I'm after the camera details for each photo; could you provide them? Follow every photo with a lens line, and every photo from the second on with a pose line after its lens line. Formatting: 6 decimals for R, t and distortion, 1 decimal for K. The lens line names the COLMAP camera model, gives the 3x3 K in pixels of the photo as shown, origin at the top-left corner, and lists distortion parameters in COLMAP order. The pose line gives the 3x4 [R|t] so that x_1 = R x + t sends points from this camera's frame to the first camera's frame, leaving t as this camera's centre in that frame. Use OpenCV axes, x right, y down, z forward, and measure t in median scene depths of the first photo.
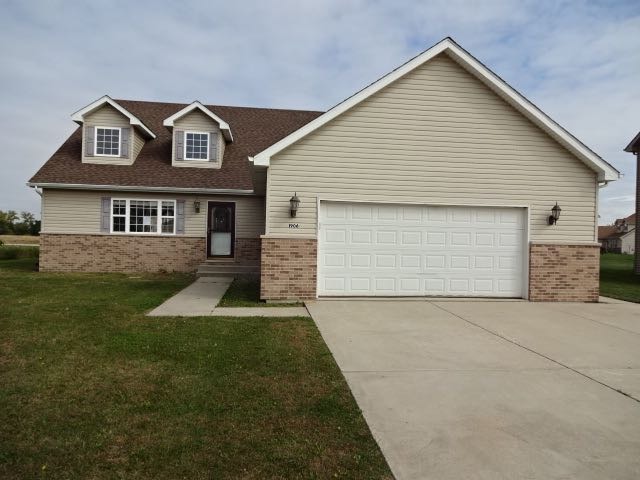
lens RADIAL K [[474.2, 0, 322.6], [0, 474.2, 239.4], [0, 0, 1]] dist [-0.009052, -0.010348]
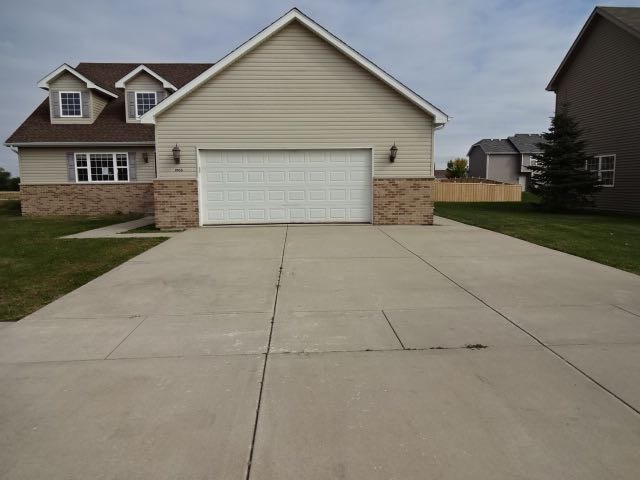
lens RADIAL K [[474.2, 0, 322.6], [0, 474.2, 239.4], [0, 0, 1]] dist [-0.009052, -0.010348]
pose [[0.997106, -0.023732, -0.072224, 0.262605], [0.031664, 0.993344, 0.110750, 0.017435], [0.069115, -0.112717, 0.991220, -0.164805]]
